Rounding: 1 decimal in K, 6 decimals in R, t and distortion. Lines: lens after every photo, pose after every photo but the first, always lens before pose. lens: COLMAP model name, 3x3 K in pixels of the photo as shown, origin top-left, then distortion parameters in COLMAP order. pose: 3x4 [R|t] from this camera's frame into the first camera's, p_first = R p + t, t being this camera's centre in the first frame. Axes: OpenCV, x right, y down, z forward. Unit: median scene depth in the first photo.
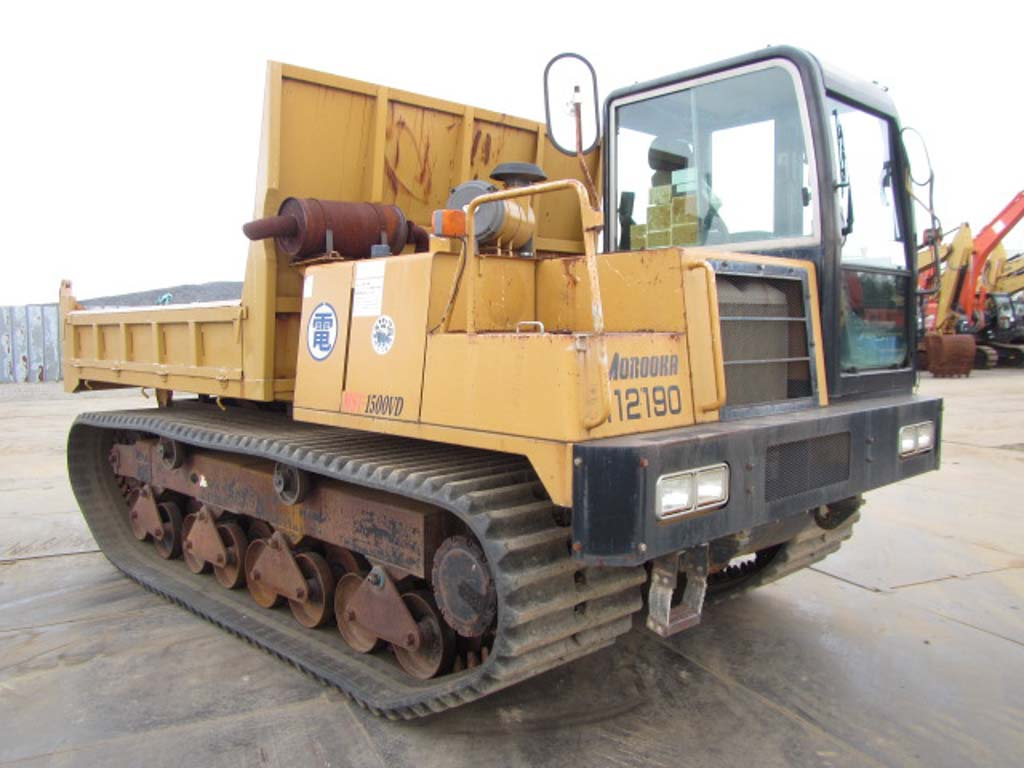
lens RADIAL K [[836.2, 0, 517.2], [0, 836.2, 382.1], [0, 0, 1]] dist [-0.001044, -0.000735]
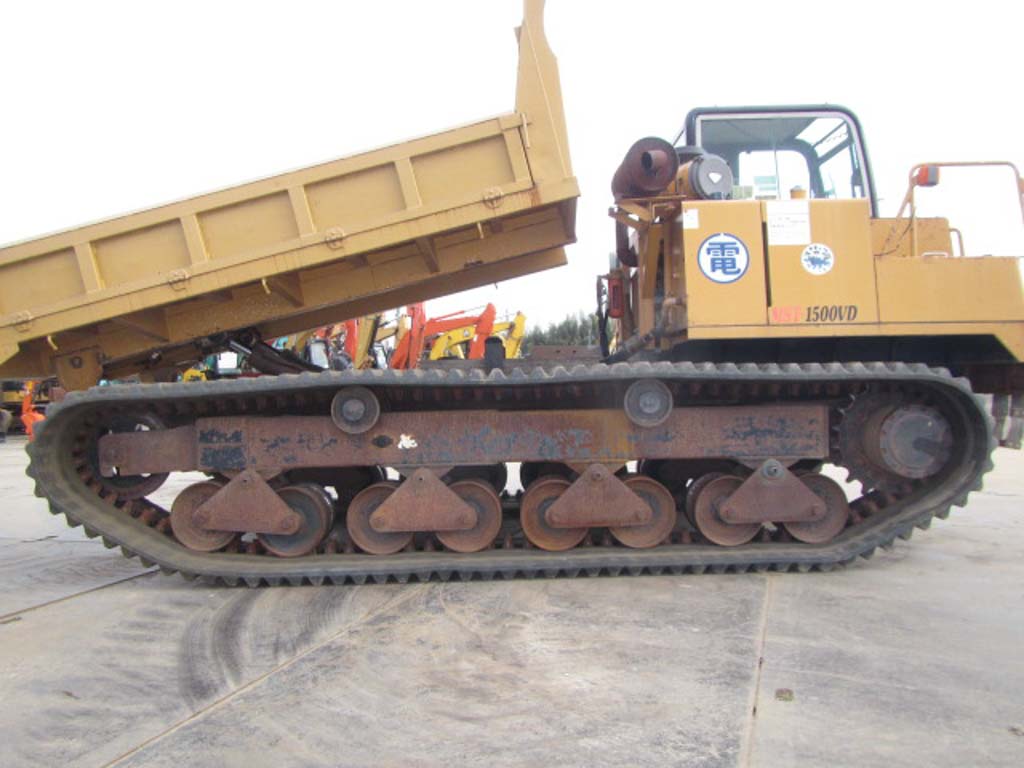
lens RADIAL K [[836.2, 0, 517.2], [0, 836.2, 382.1], [0, 0, 1]] dist [-0.001044, -0.000735]
pose [[0.696318, -0.010058, 0.717663, -1.263678], [0.061948, 0.997013, -0.046133, 0.144318], [-0.715055, 0.076581, 0.694860, 0.432593]]
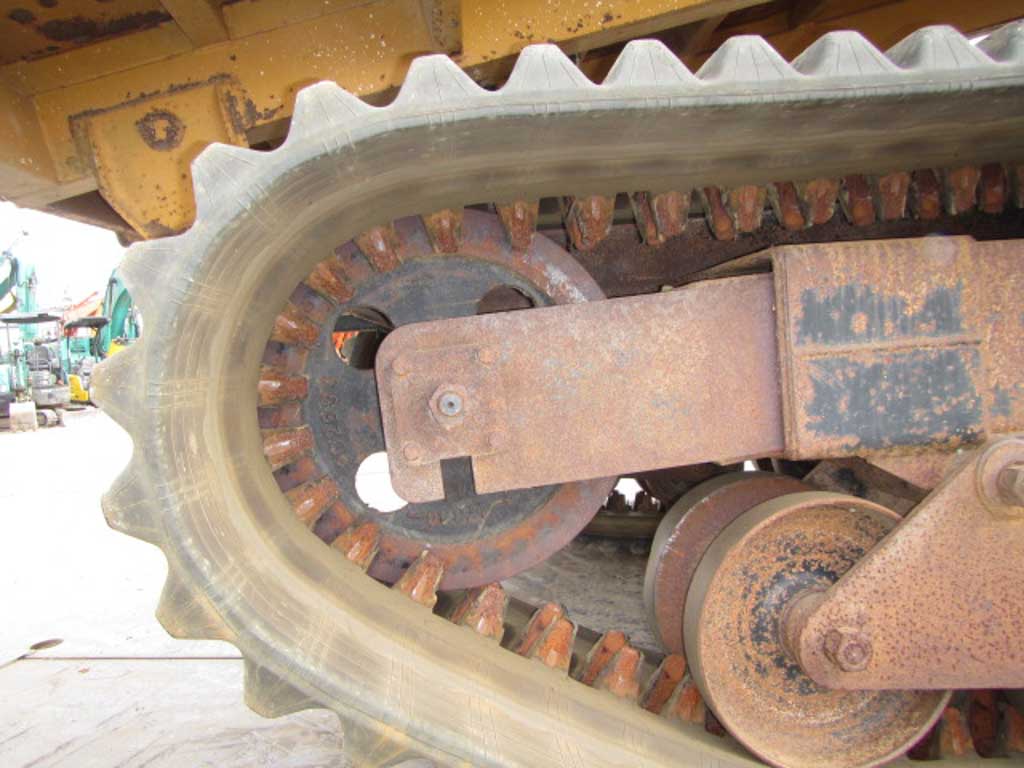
lens RADIAL K [[836.2, 0, 517.2], [0, 836.2, 382.1], [0, 0, 1]] dist [-0.001044, -0.000735]
pose [[0.614247, -0.062486, 0.786636, -1.015707], [0.109149, 0.994006, -0.006272, 0.152620], [-0.781528, 0.089713, 0.617386, 1.493443]]
